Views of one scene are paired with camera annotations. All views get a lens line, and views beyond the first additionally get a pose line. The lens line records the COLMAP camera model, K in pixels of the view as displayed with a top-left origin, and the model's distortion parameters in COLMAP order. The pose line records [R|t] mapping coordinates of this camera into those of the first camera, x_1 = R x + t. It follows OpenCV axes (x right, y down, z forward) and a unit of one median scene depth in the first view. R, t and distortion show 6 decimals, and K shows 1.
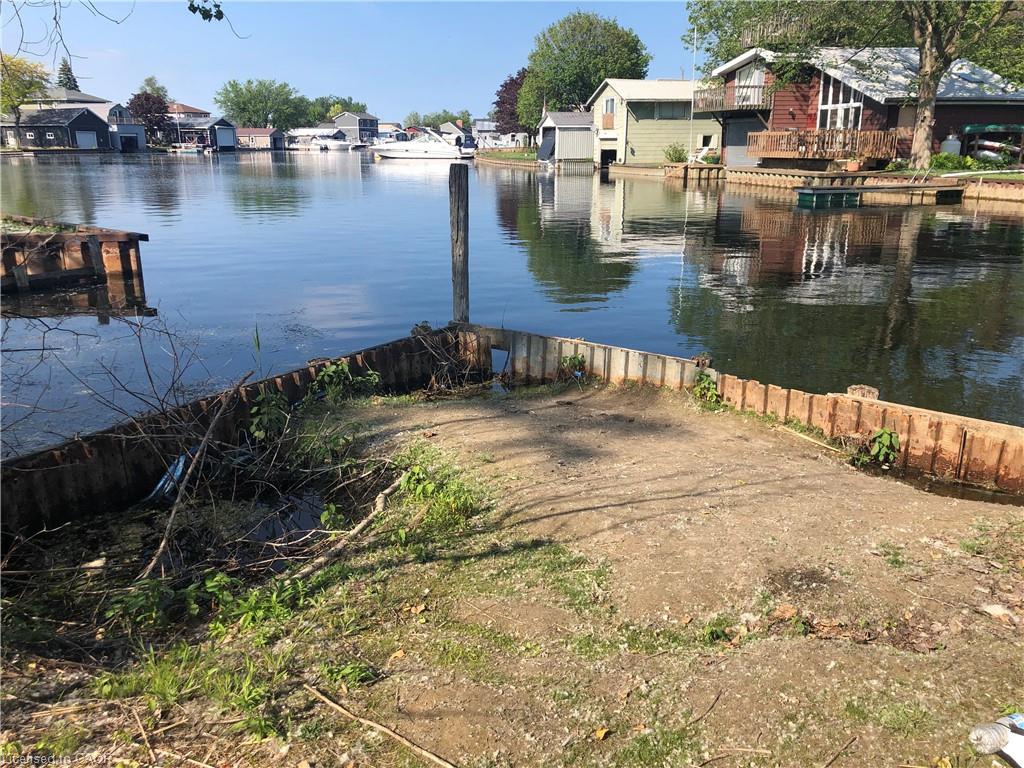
lens RADIAL K [[843.6, 0, 510.0], [0, 843.6, 377.9], [0, 0, 1]] dist [0.020143, -0.001254]
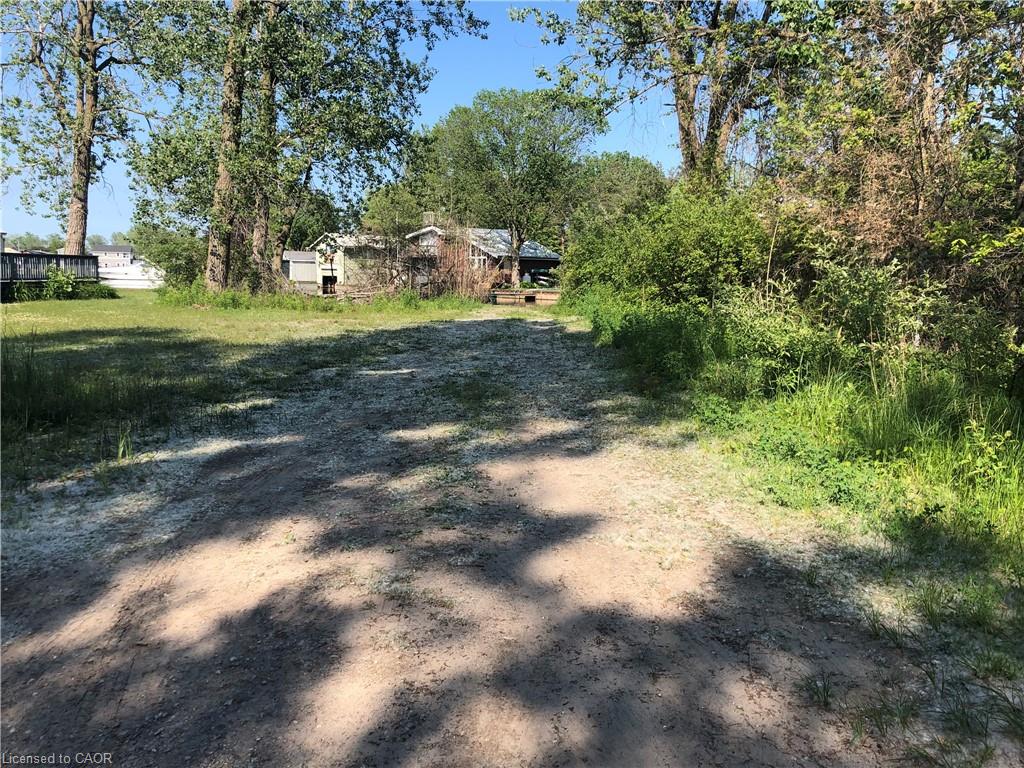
lens RADIAL K [[843.6, 0, 505.6], [0, 843.6, 388.8], [0, 0, 1]] dist [0.020143, -0.001254]
pose [[0.895916, -0.036738, 0.442701, -0.453391], [0.096339, 0.988925, -0.112898, 0.224018], [-0.433650, 0.143796, 0.889534, -0.780939]]
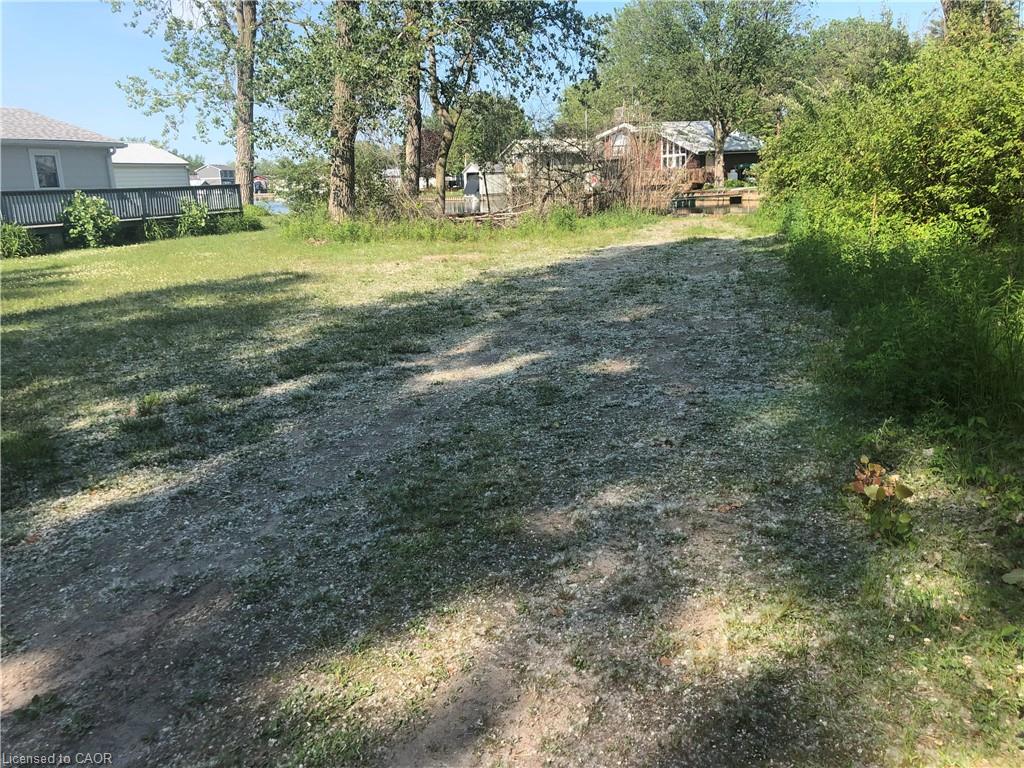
lens RADIAL K [[843.6, 0, 505.2], [0, 843.6, 377.0], [0, 0, 1]] dist [0.020143, -0.001254]
pose [[0.975836, -0.082431, 0.202357, -0.365256], [0.091954, 0.995034, -0.038100, 0.184197], [-0.198212, 0.055787, 0.978570, -0.664427]]
